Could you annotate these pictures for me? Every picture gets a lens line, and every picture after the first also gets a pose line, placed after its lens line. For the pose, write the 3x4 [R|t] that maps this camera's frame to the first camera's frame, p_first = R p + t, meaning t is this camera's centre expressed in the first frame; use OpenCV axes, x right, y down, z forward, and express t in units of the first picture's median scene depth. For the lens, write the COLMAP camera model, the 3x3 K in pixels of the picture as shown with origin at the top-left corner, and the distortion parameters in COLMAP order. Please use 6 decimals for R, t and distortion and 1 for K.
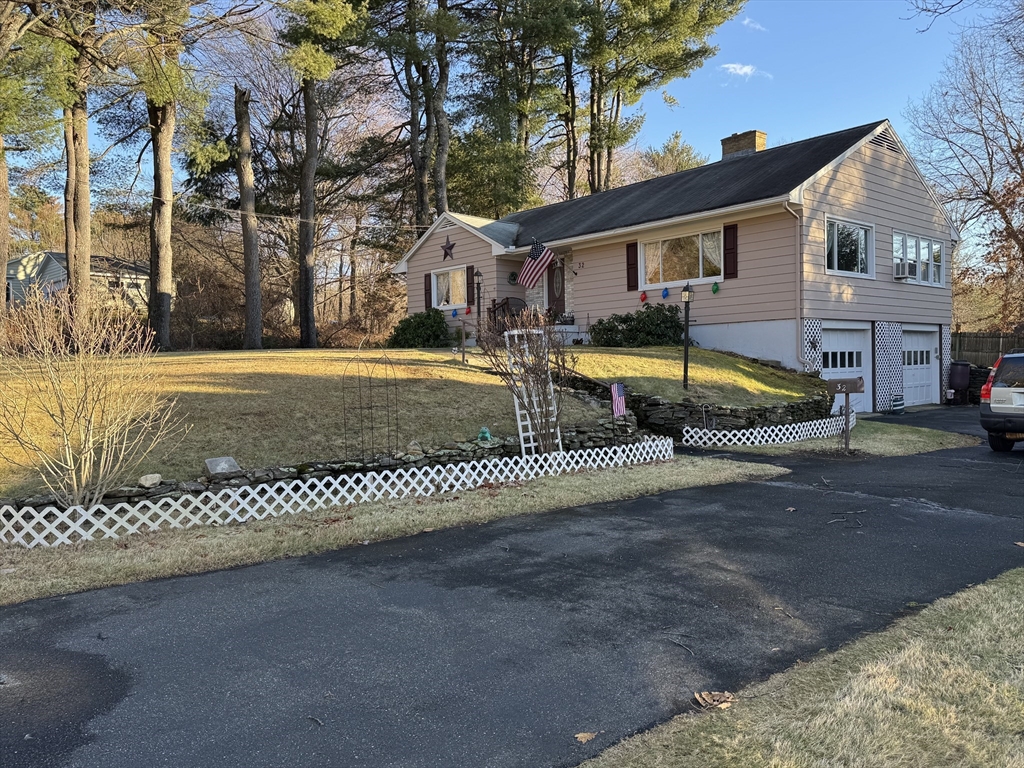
lens RADIAL K [[775.5, 0, 525.5], [0, 775.5, 385.1], [0, 0, 1]] dist [0.083672, -0.055189]
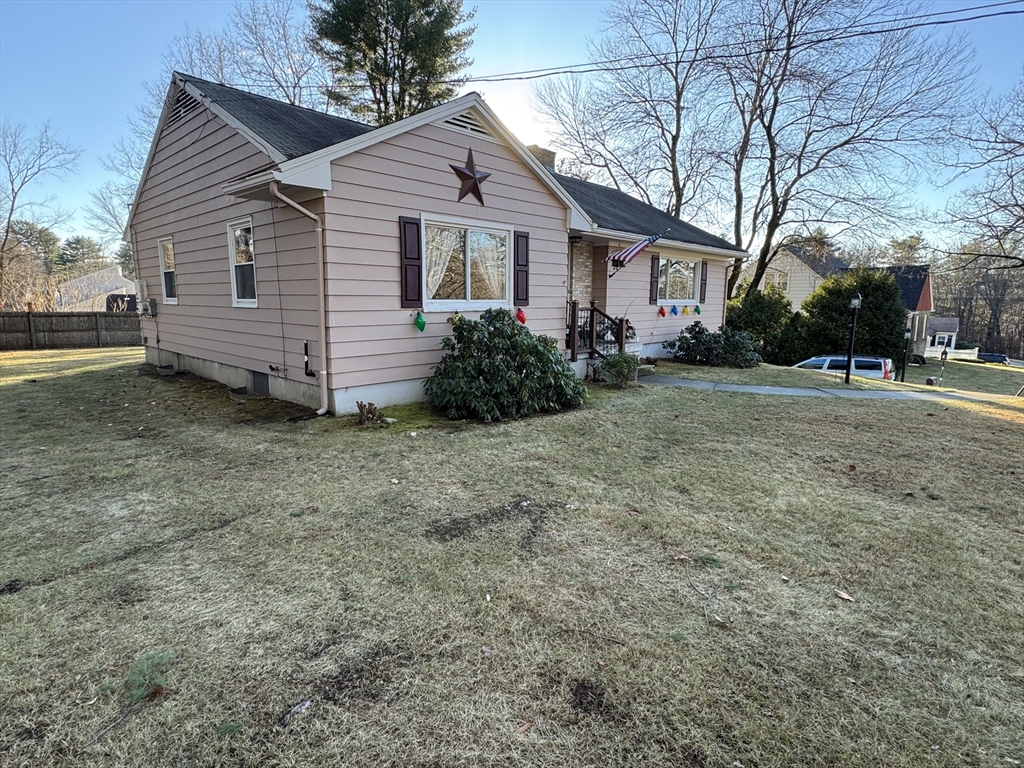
lens RADIAL K [[537.8, 0, 514.5], [0, 537.8, 382.2], [0, 0, 1]] dist [-0.002941, 0.001297]
pose [[-0.079083, -0.133344, 0.987910, -0.465997], [0.022976, 0.990506, 0.135534, -0.104648], [-0.996603, 0.033417, -0.075269, 1.072004]]
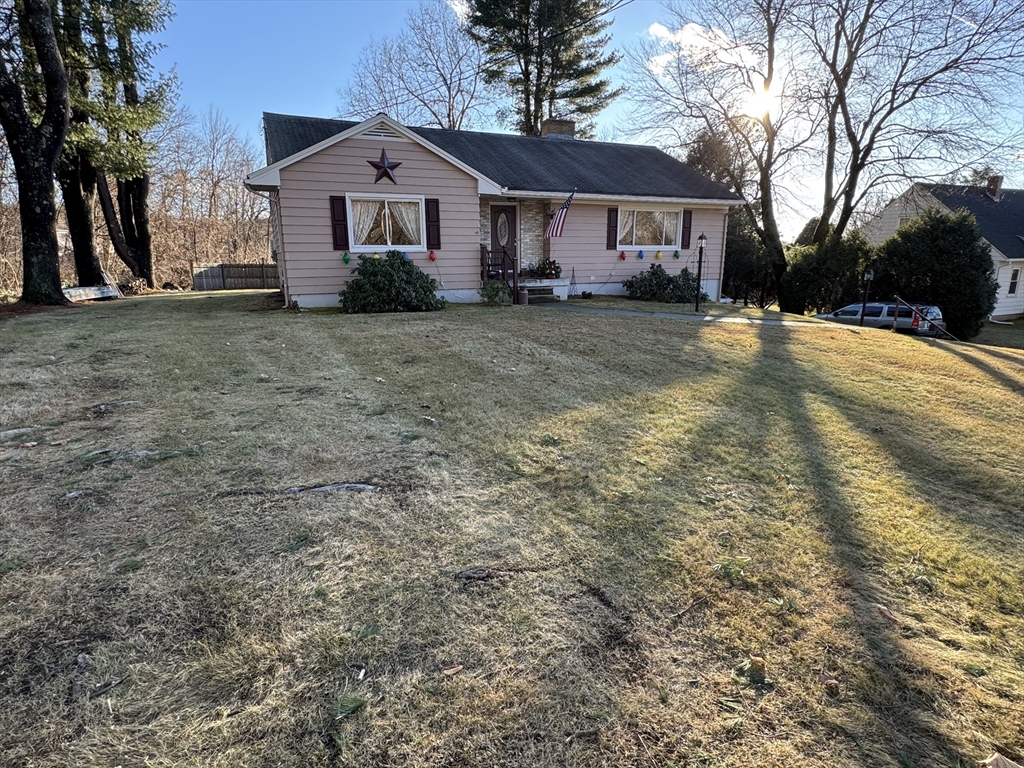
lens RADIAL K [[537.8, 0, 516.9], [0, 537.8, 380.7], [0, 0, 1]] dist [-0.002941, 0.001297]
pose [[0.304025, -0.196540, 0.932170, -0.617954], [0.026117, 0.979839, 0.198072, -0.080115], [-0.952306, -0.035873, 0.303029, 0.768224]]
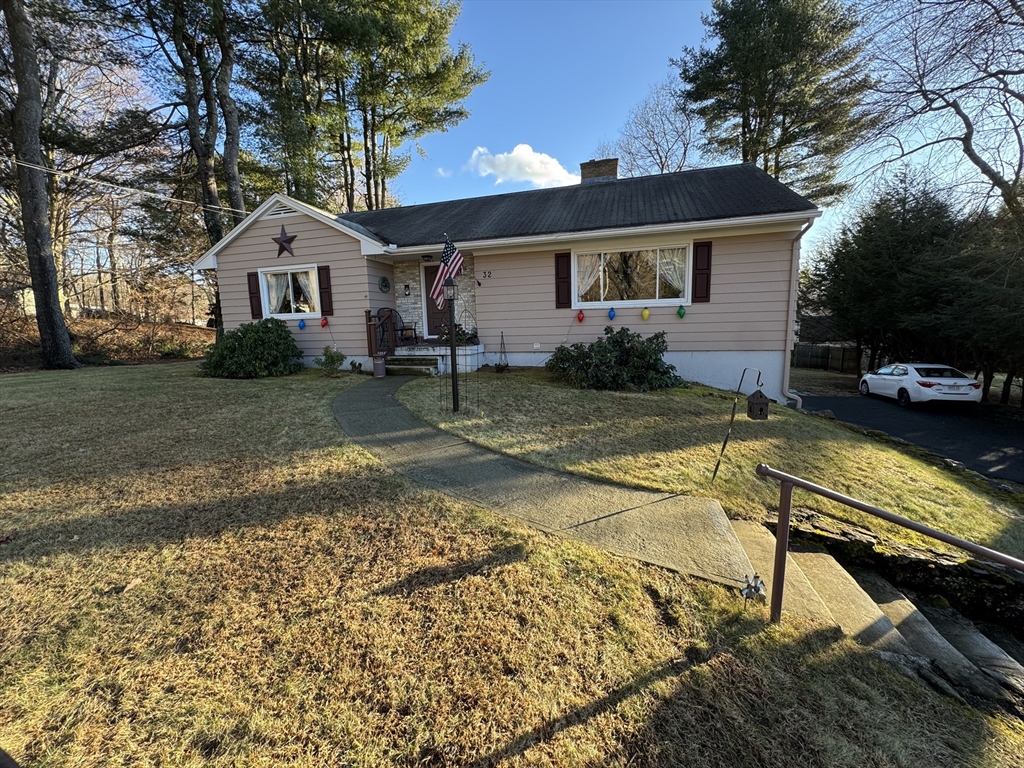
lens RADIAL K [[410.3, 0, 519.7], [0, 410.3, 381.2], [0, 0, 1]] dist [-0.008021, 0.000516]
pose [[0.848208, -0.074482, 0.524400, -0.134194], [0.022471, 0.994232, 0.104866, -0.077866], [-0.529186, -0.077164, 0.844990, 0.546381]]
